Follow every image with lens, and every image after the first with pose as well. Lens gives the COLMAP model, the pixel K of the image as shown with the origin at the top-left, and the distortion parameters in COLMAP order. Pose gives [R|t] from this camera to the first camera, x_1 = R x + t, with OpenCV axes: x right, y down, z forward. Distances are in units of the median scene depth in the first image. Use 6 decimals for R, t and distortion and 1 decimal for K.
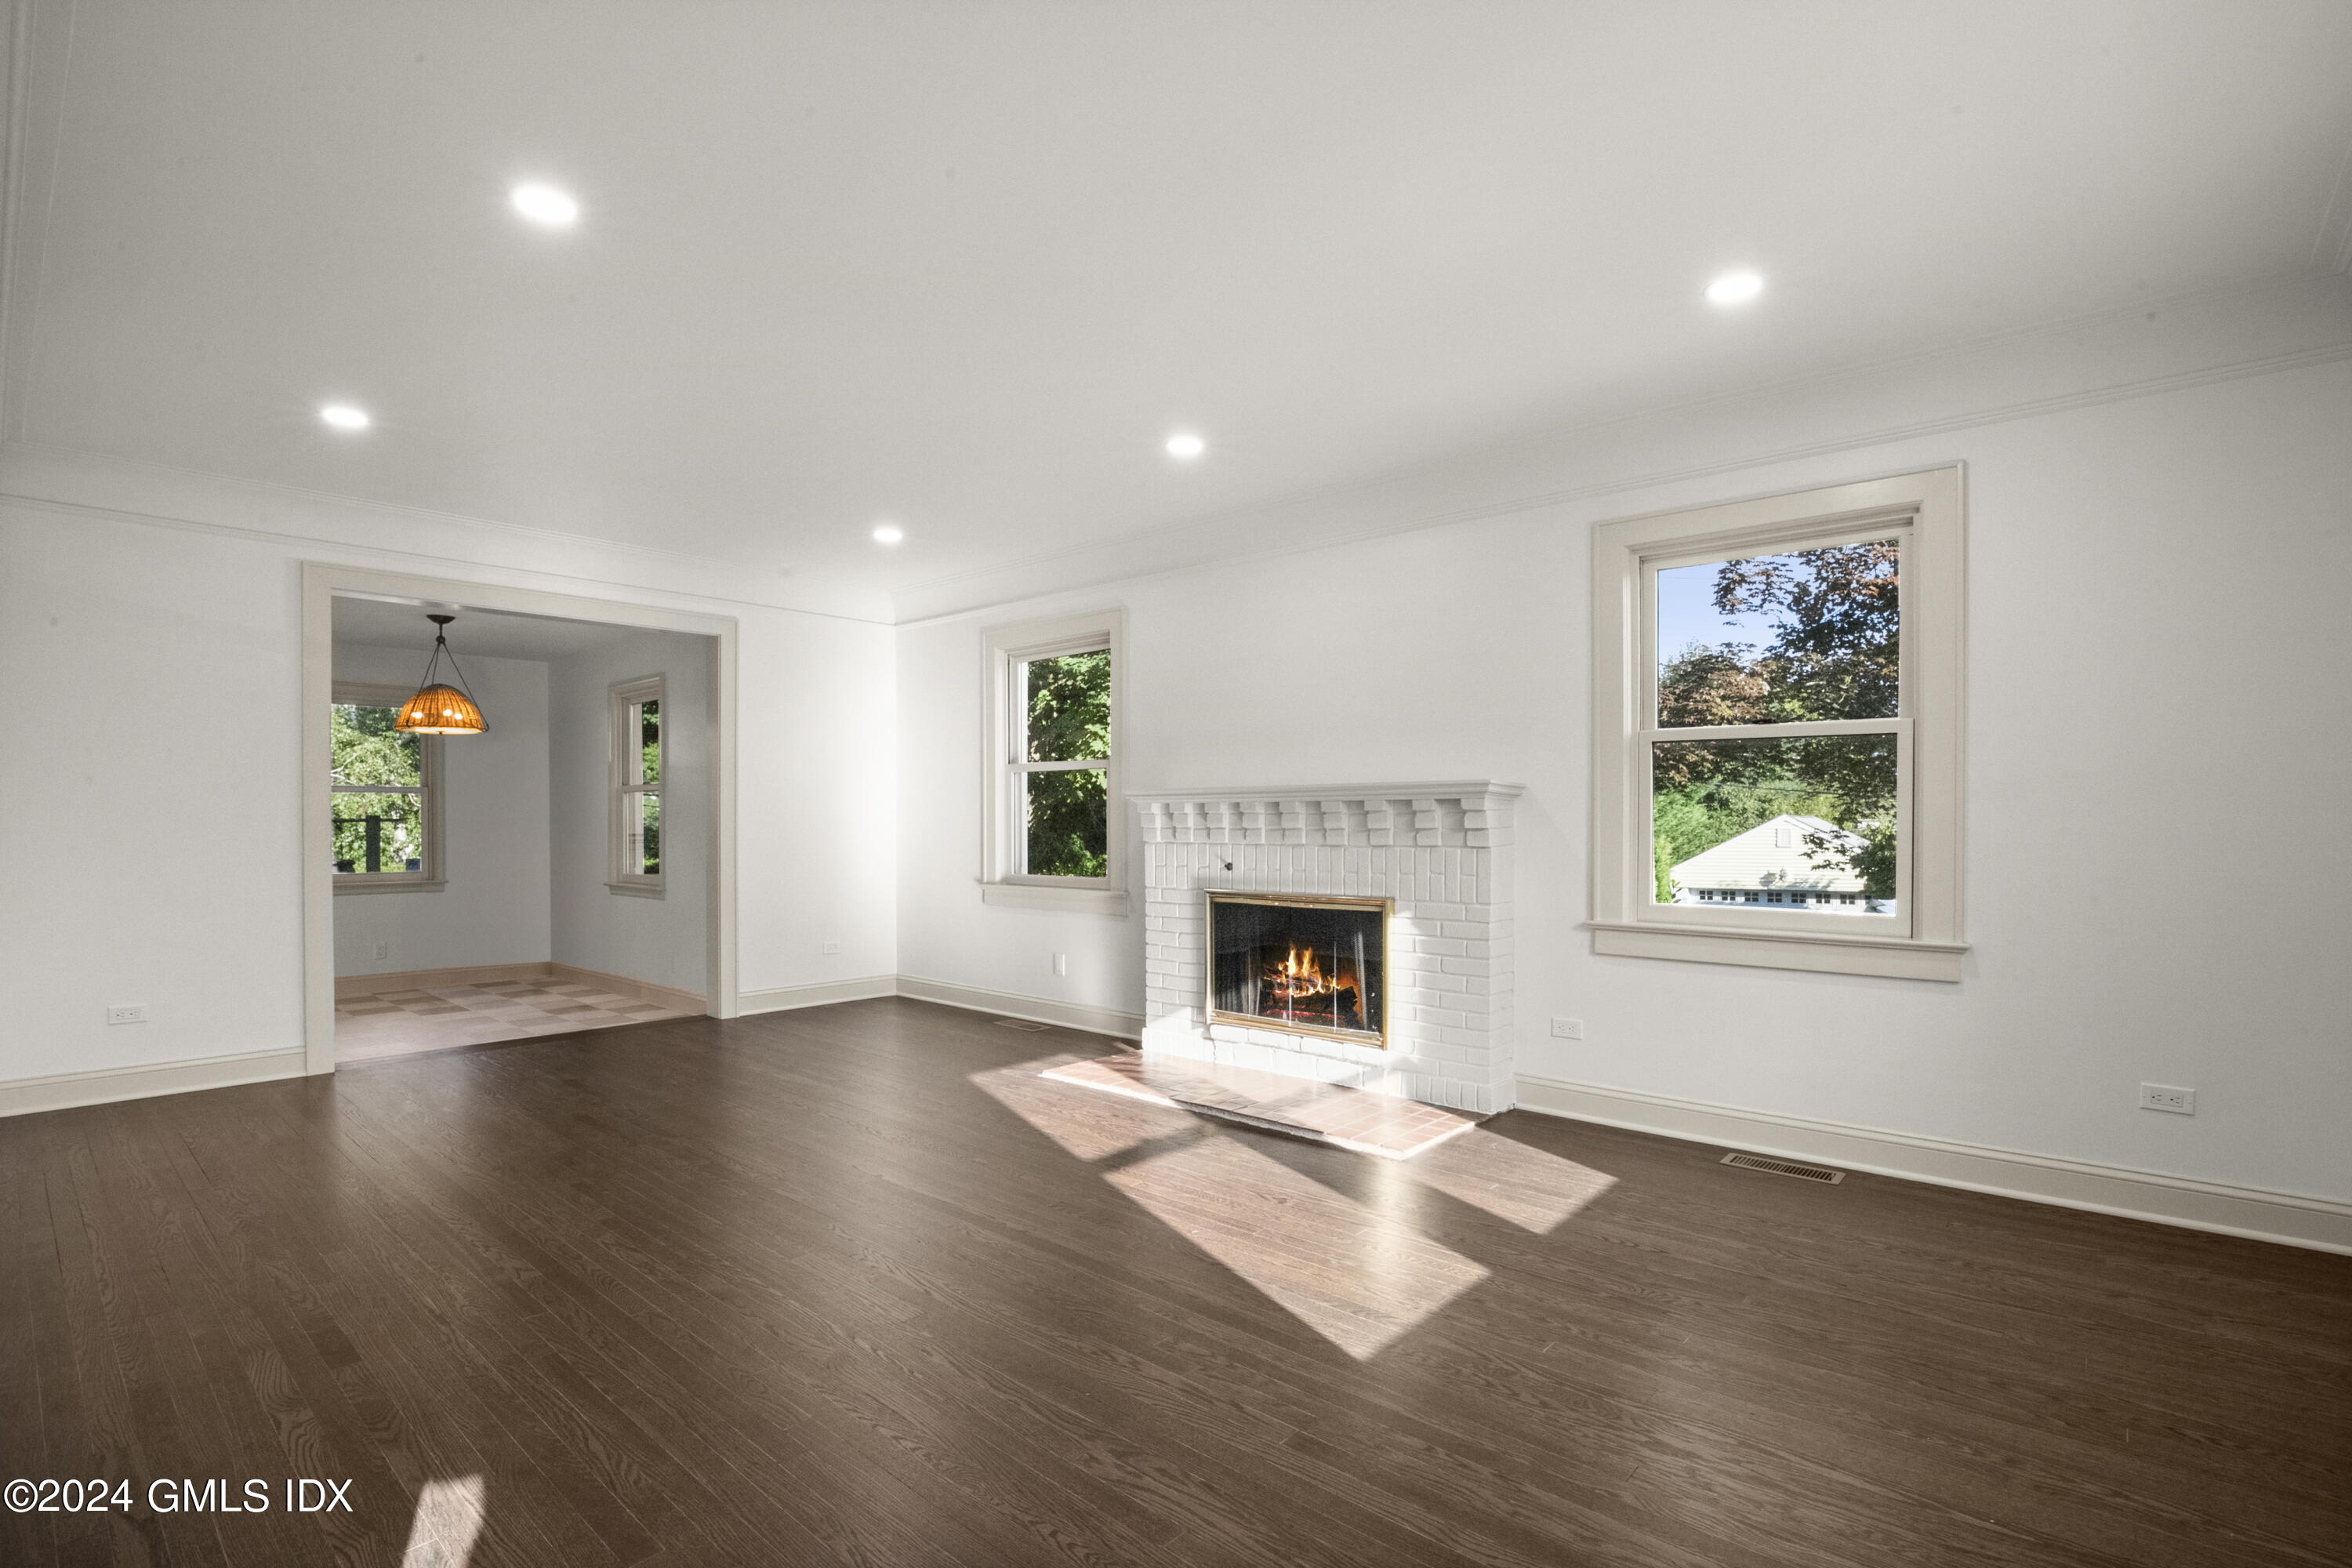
lens RADIAL K [[1113.1, 0, 1258.9], [0, 1113.1, 817.3], [0, 0, 1]] dist [-0.002559, 0.000220]
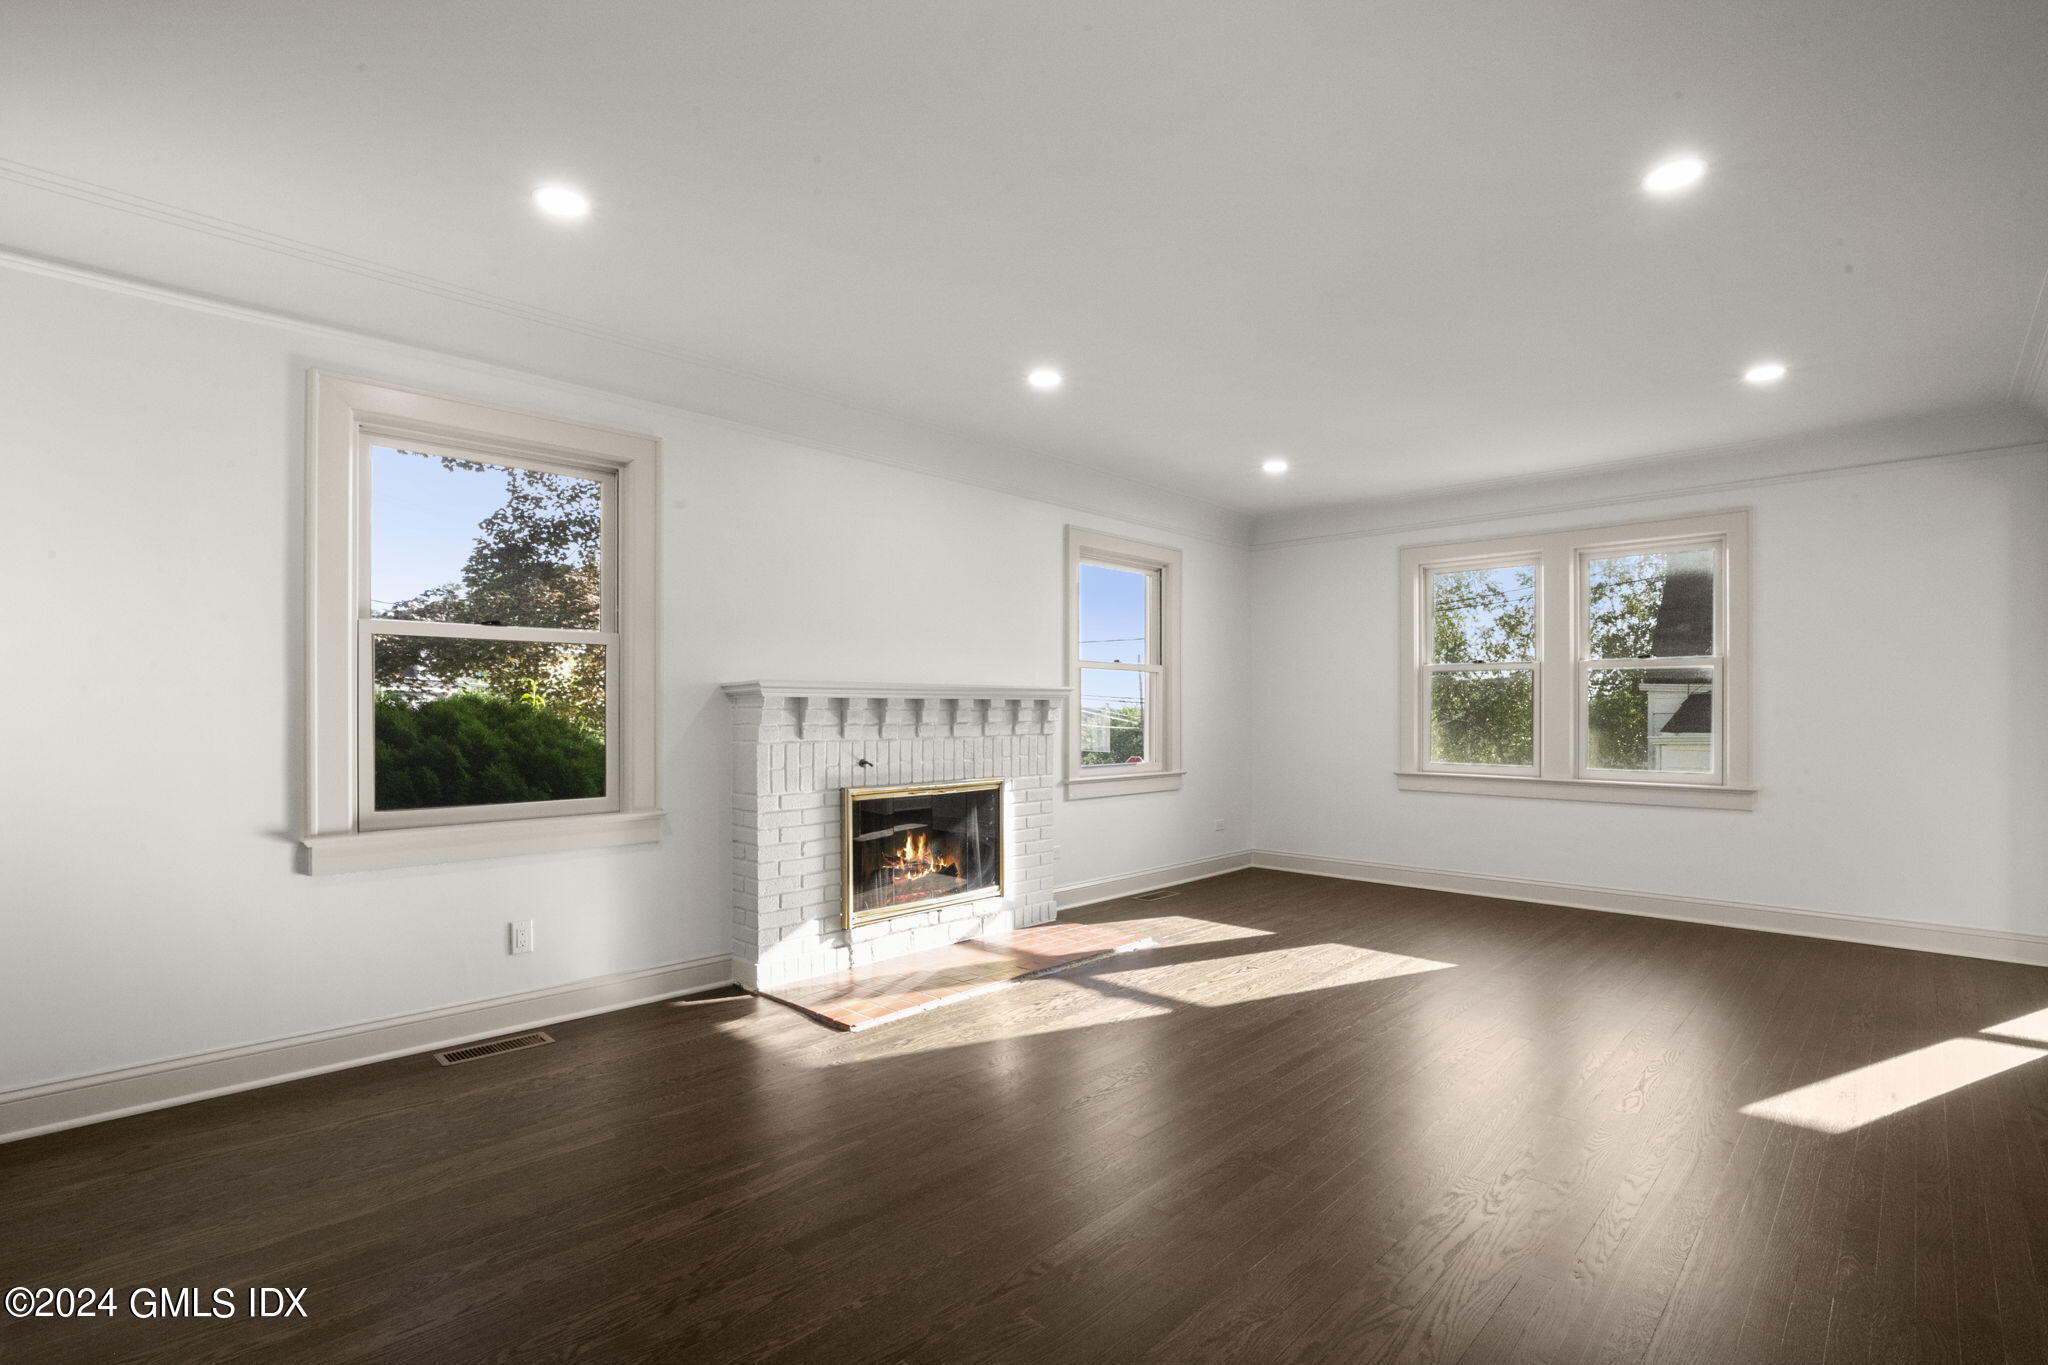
lens RADIAL K [[954.4, 0, 993.1], [0, 954.4, 710.8], [0, 0, 1]] dist [-0.023104, -0.001496]
pose [[0.093702, 0.001043, 0.995600, -0.887418], [-0.004648, 0.999989, -0.000610, -0.002461], [-0.995589, -0.004570, 0.093706, 0.837197]]
